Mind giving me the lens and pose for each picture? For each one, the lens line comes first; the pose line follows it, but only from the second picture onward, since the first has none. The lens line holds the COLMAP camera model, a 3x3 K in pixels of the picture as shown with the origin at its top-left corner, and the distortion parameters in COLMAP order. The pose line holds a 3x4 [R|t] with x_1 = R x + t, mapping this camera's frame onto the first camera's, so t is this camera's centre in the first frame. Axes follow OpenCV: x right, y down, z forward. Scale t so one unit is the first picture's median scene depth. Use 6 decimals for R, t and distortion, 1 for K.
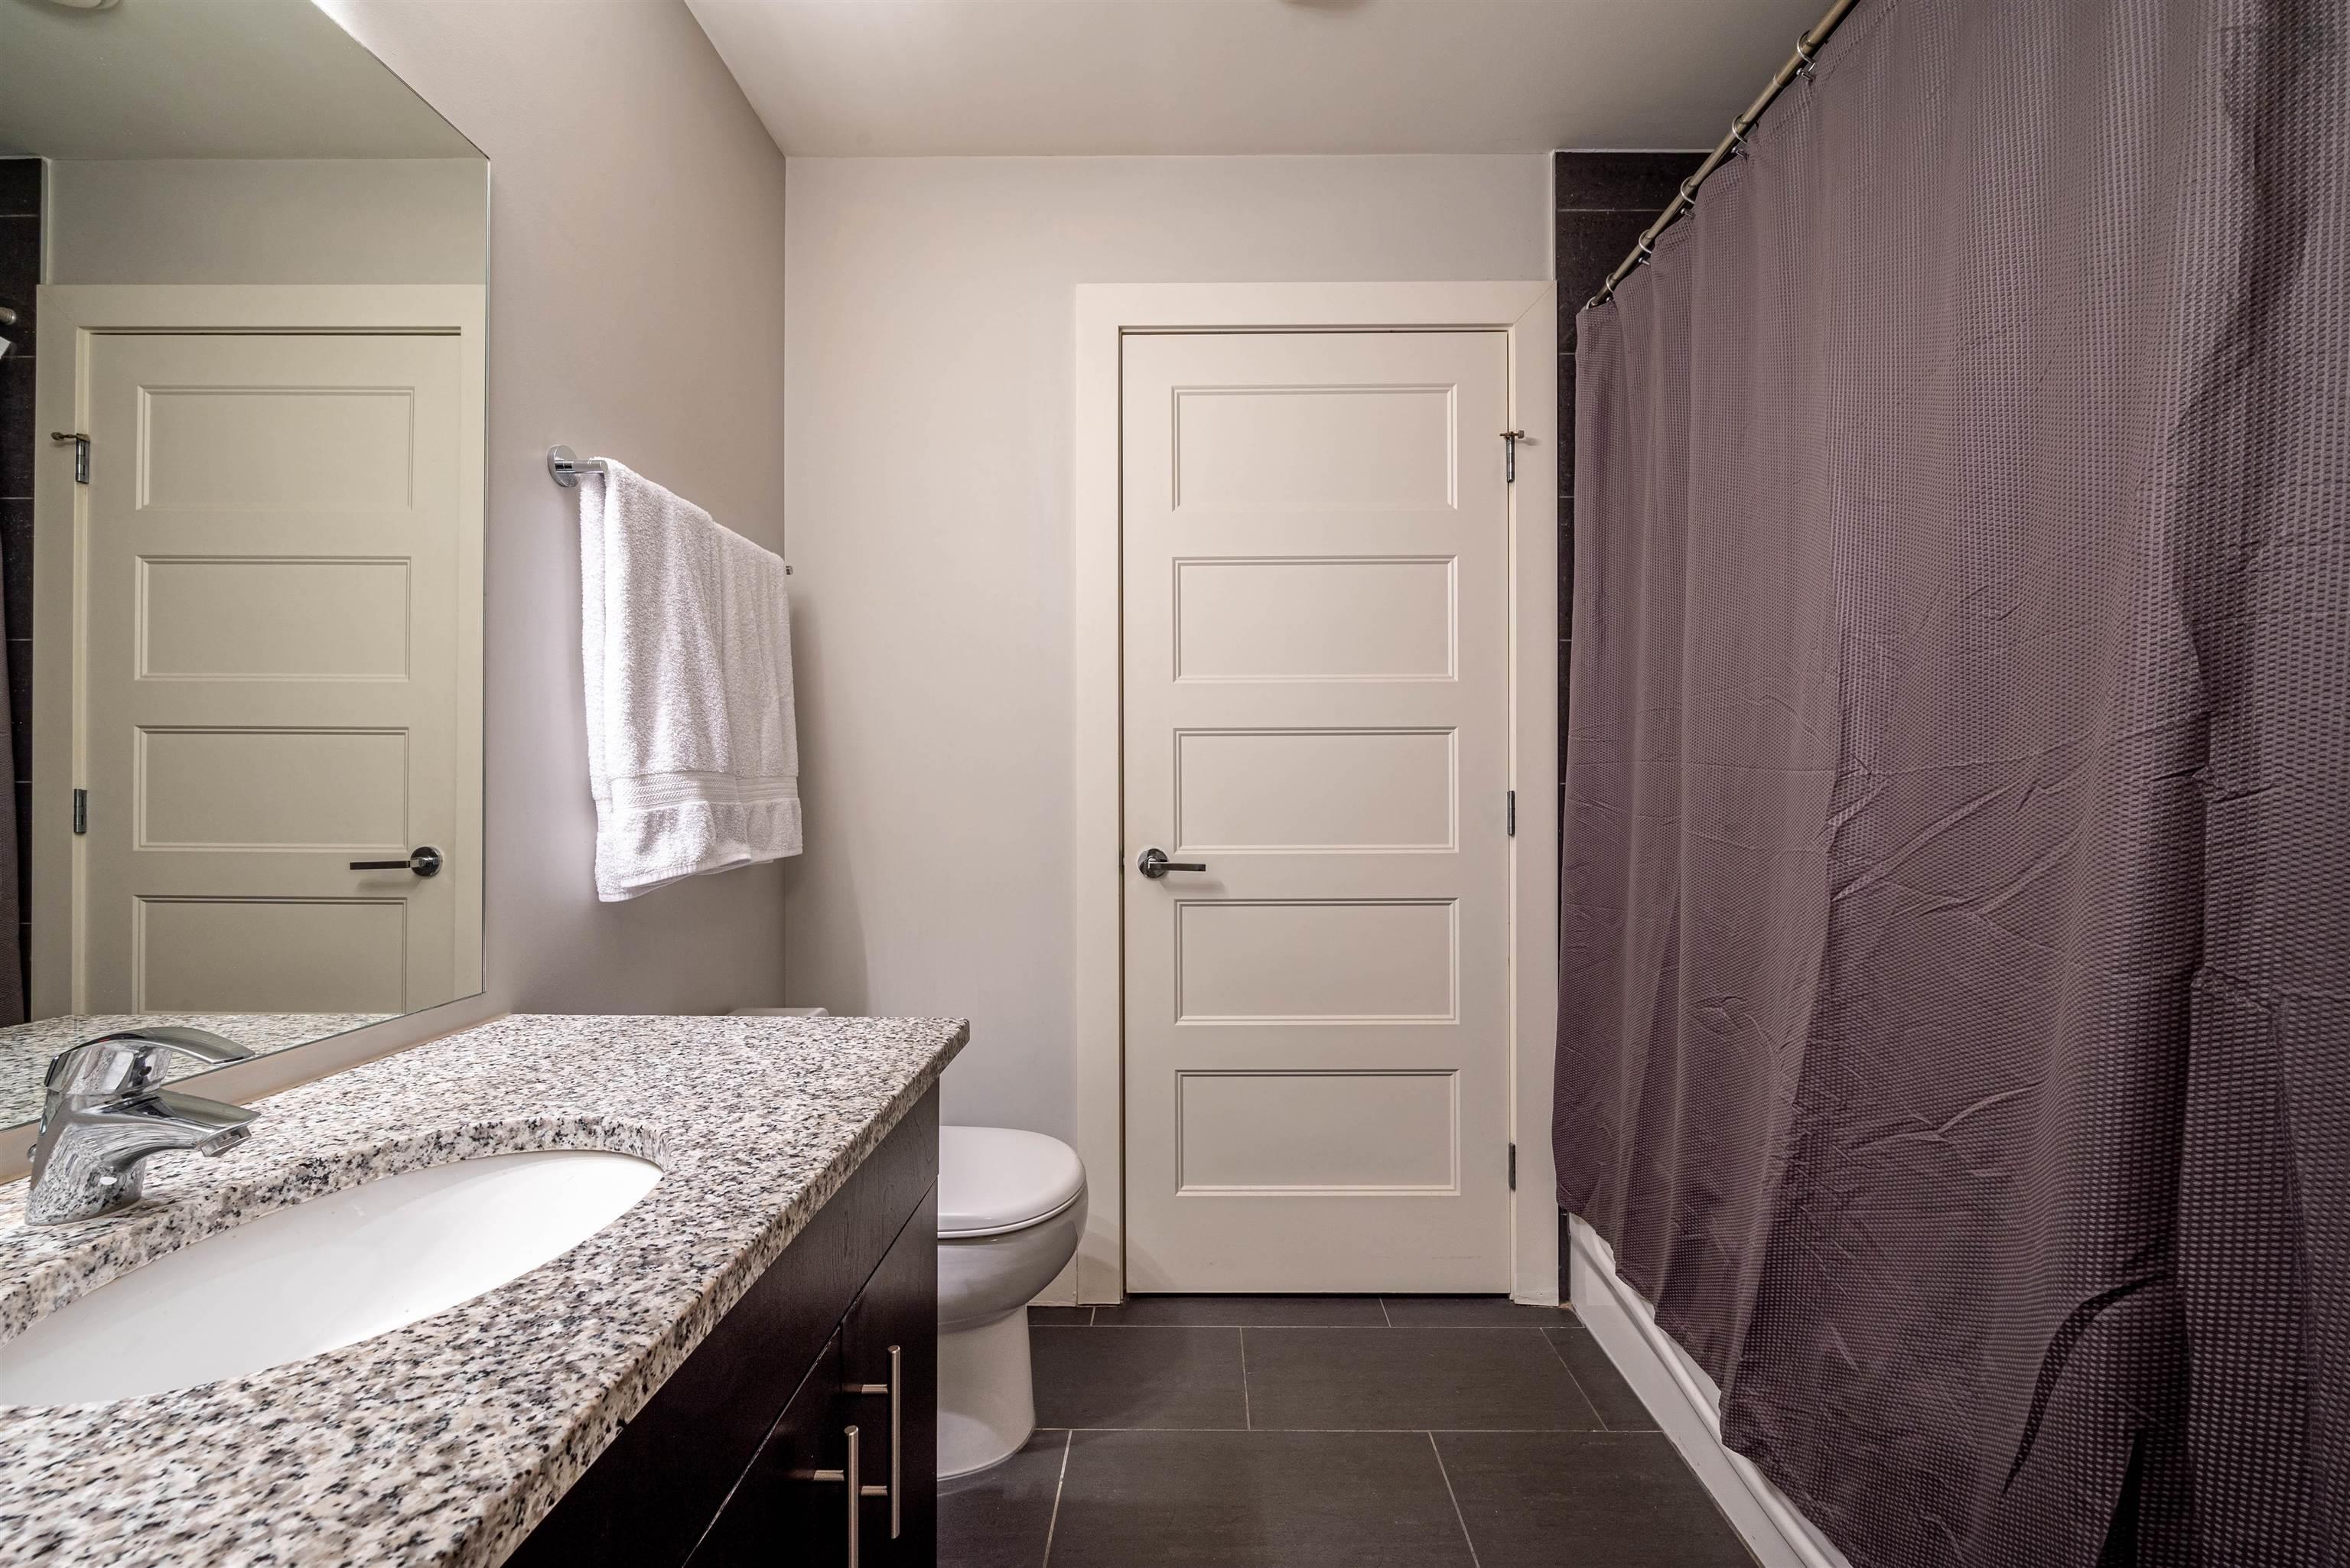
lens RADIAL K [[936.9, 0, 1179.4], [0, 936.9, 794.9], [0, 0, 1]] dist [-0.000754, 0.000165]
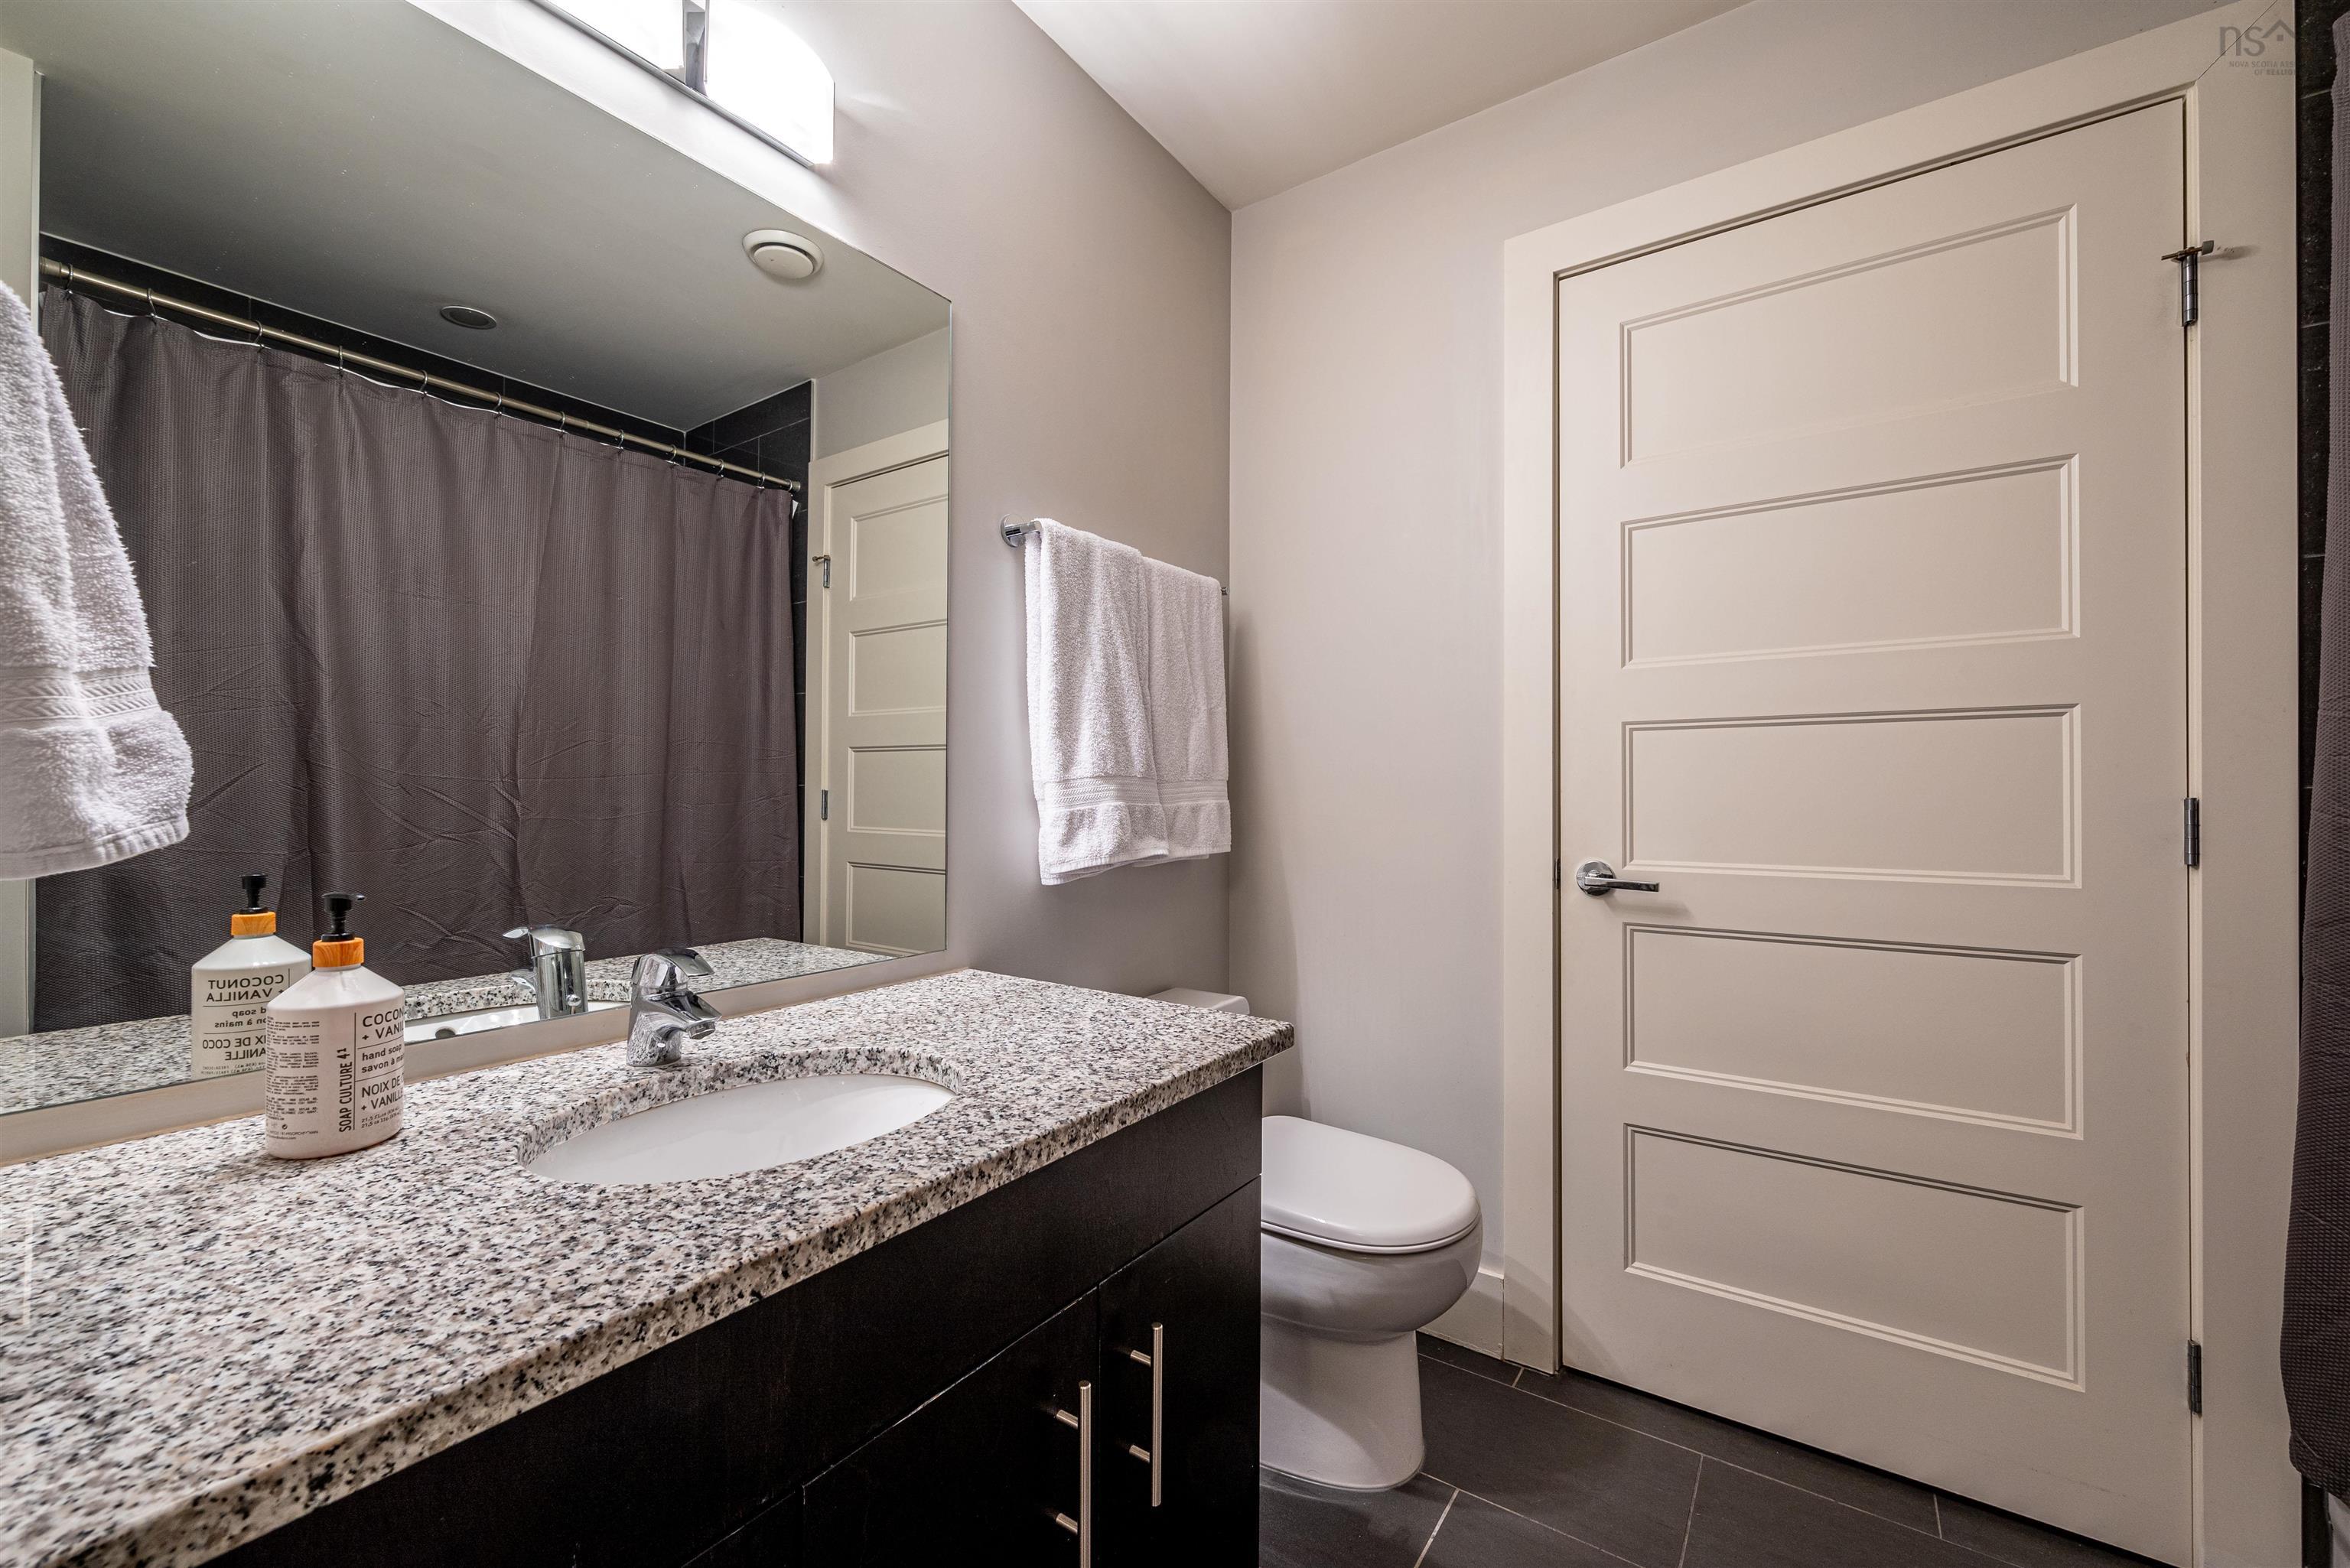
lens RADIAL K [[936.9, 0, 1179.4], [0, 936.9, 794.9], [0, 0, 1]] dist [-0.000754, 0.000165]
pose [[0.825793, 0.005409, -0.563947, 0.219719], [-0.007044, 0.999975, -0.000723, -0.002349], [0.563929, 0.004569, 0.825810, 0.103592]]
